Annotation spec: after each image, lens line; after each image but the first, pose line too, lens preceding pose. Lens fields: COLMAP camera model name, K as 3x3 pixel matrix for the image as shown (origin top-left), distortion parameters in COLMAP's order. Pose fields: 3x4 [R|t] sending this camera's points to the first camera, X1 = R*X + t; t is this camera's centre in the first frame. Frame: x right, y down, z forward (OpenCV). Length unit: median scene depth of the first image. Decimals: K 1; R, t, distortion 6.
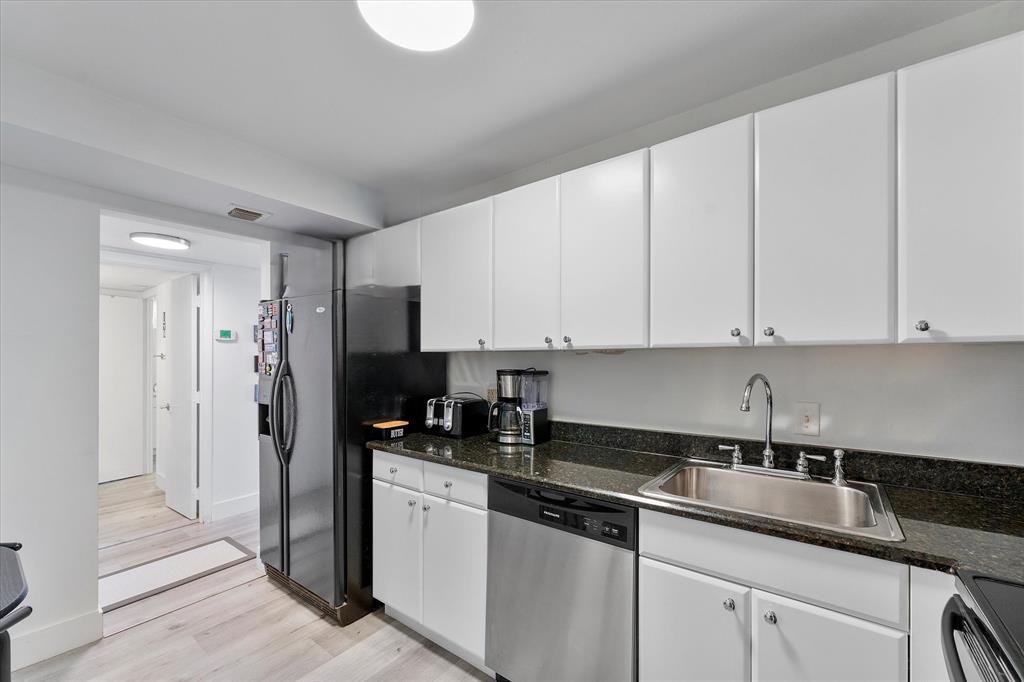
lens RADIAL K [[415.5, 0, 509.3], [0, 415.5, 358.3], [0, 0, 1]] dist [-0.000622, -0.000012]
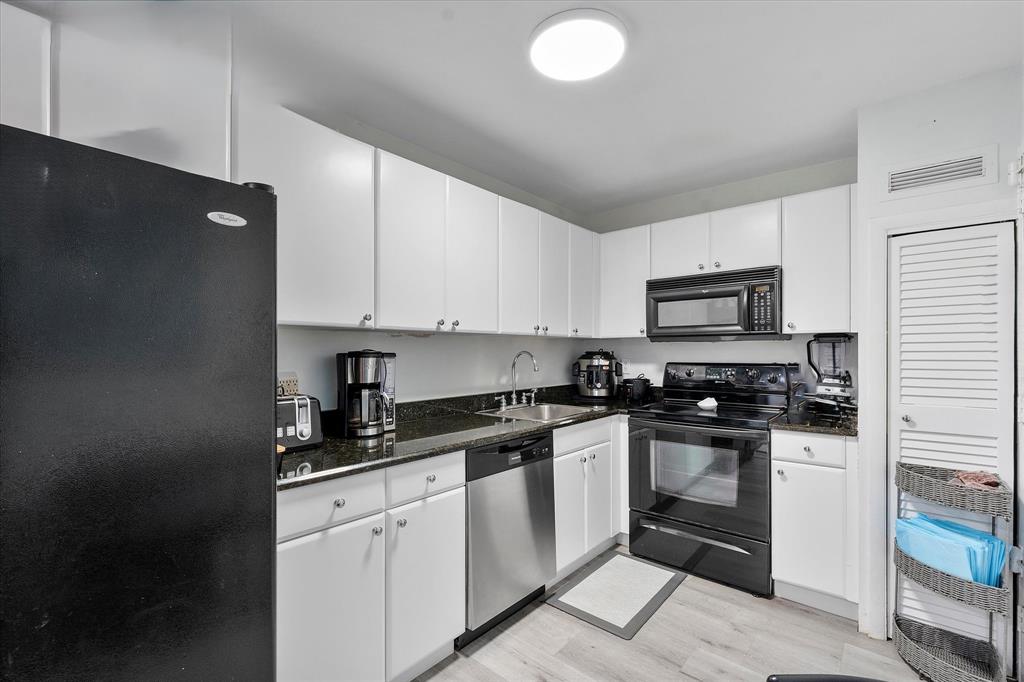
lens RADIAL K [[443.8, 0, 512.0], [0, 443.8, 348.6], [0, 0, 1]] dist [0.000085, -0.000001]
pose [[0.061259, 0.007977, 0.998090, -0.969814], [-0.001693, 0.999967, -0.007888, 0.030545], [-0.998120, -0.001207, 0.061270, 0.690125]]
